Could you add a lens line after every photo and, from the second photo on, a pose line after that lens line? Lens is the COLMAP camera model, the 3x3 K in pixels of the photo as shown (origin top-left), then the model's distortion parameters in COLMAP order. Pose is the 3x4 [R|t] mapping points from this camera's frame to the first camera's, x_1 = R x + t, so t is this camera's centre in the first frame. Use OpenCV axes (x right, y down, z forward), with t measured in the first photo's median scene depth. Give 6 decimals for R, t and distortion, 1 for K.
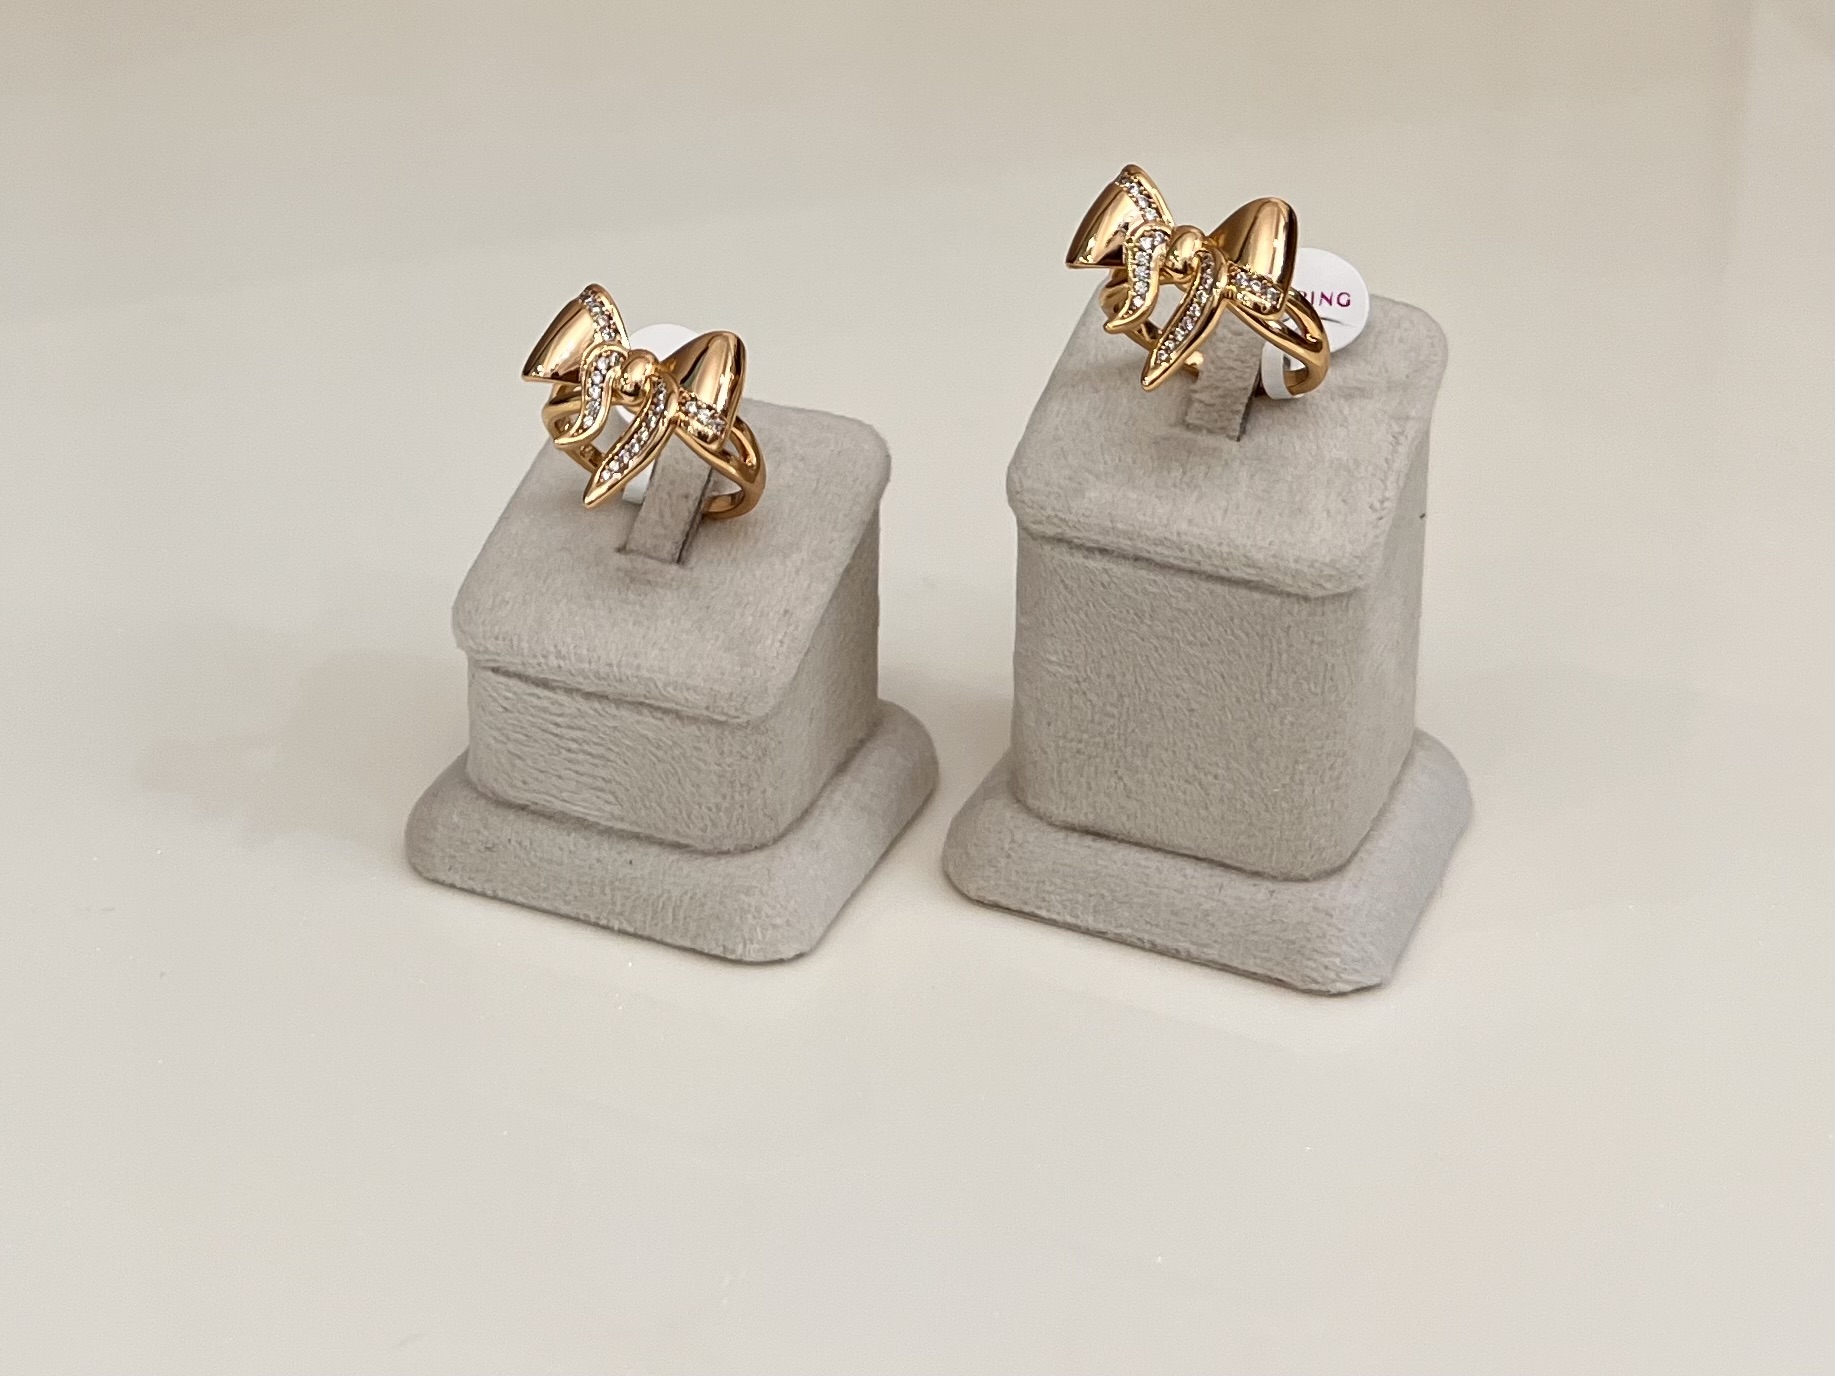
lens RADIAL K [[1545.4, 0, 917.5], [0, 1545.4, 688.0], [0, 0, 1]] dist [-0.002944, -0.002231]
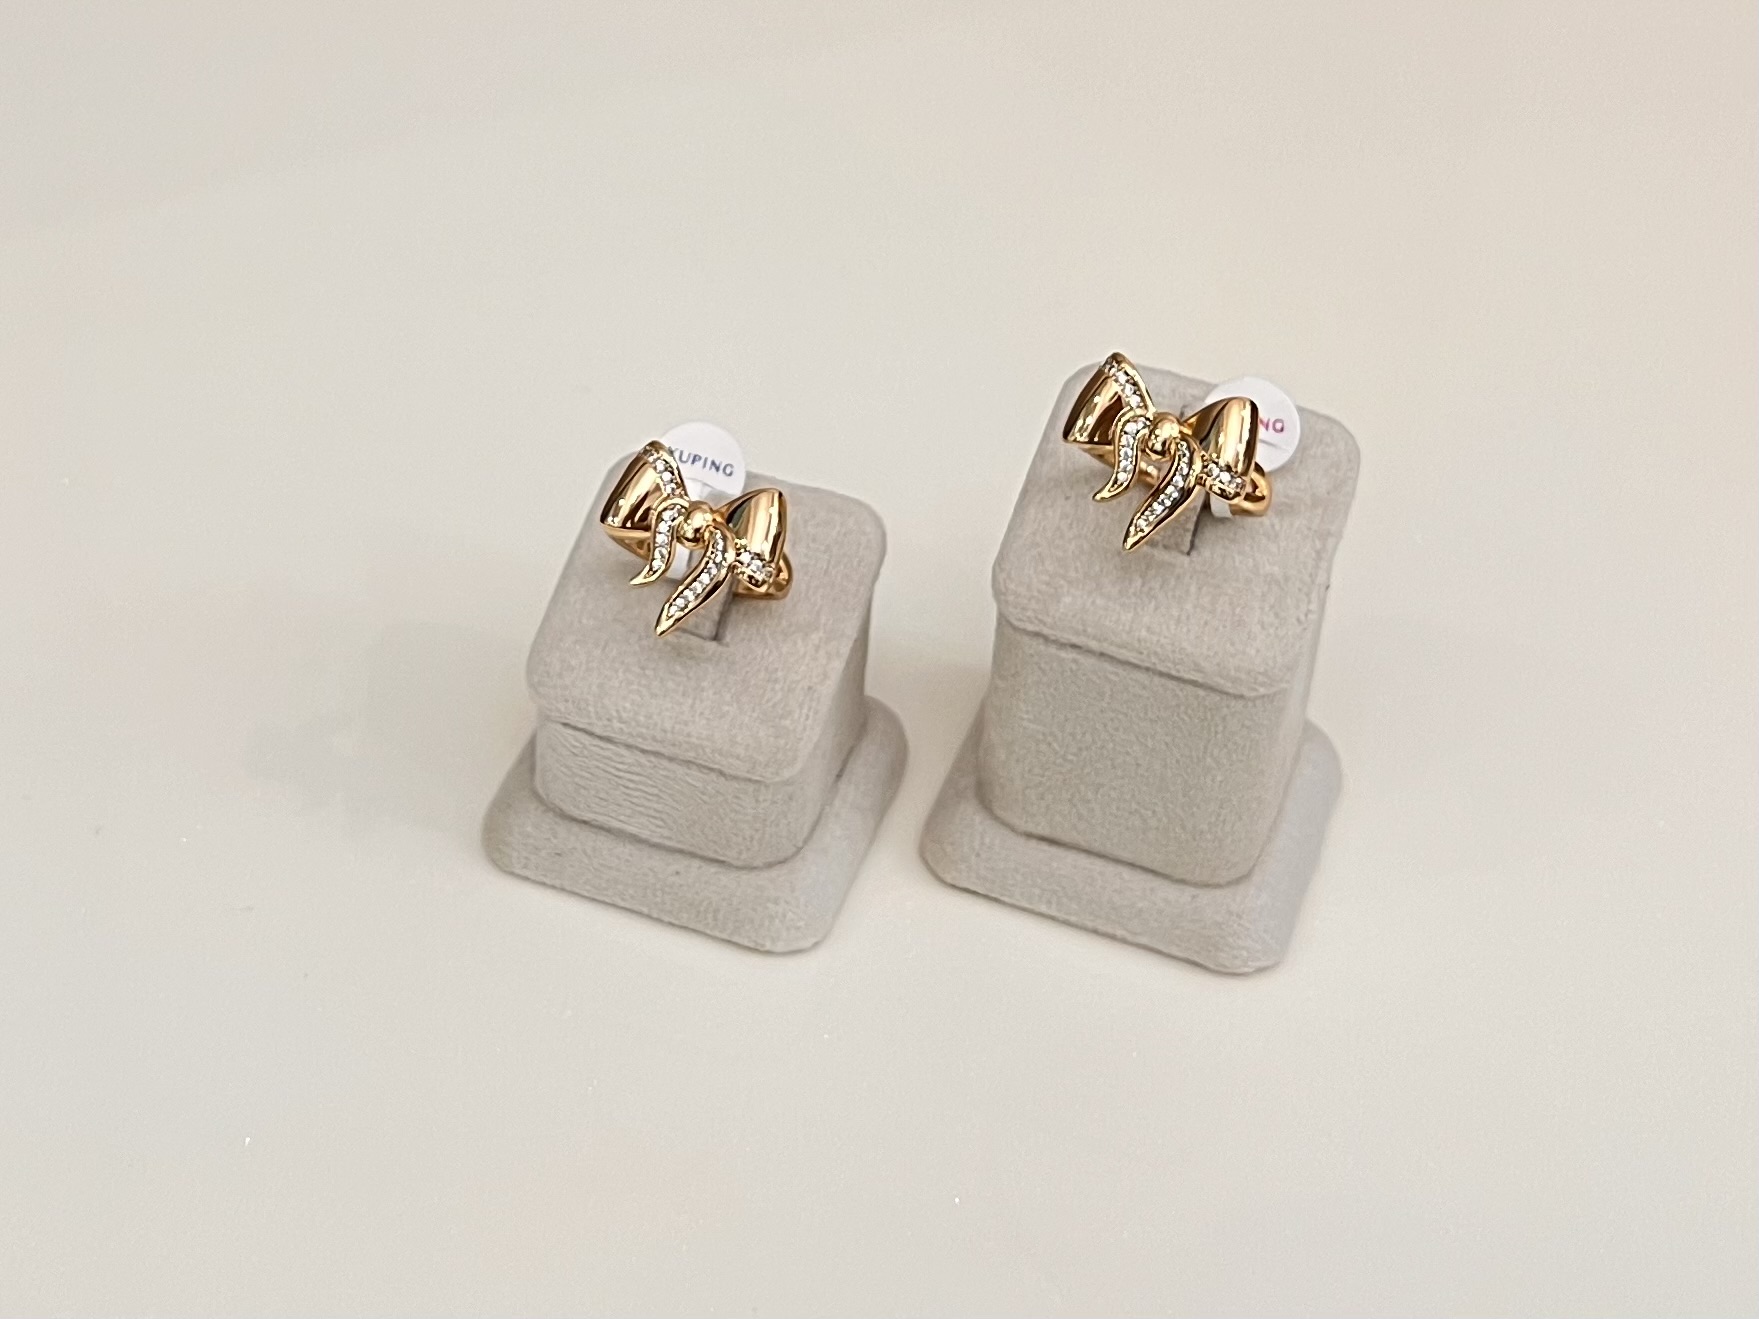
lens RADIAL K [[1327.2, 0, 835.6], [0, 1327.2, 659.5], [0, 0, 1]] dist [0.000343, -0.000105]
pose [[0.999724, -0.001292, 0.023448, -0.086459], [-0.002291, 0.988362, 0.152102, -0.223429], [-0.023371, -0.152113, 0.988087, -0.025947]]
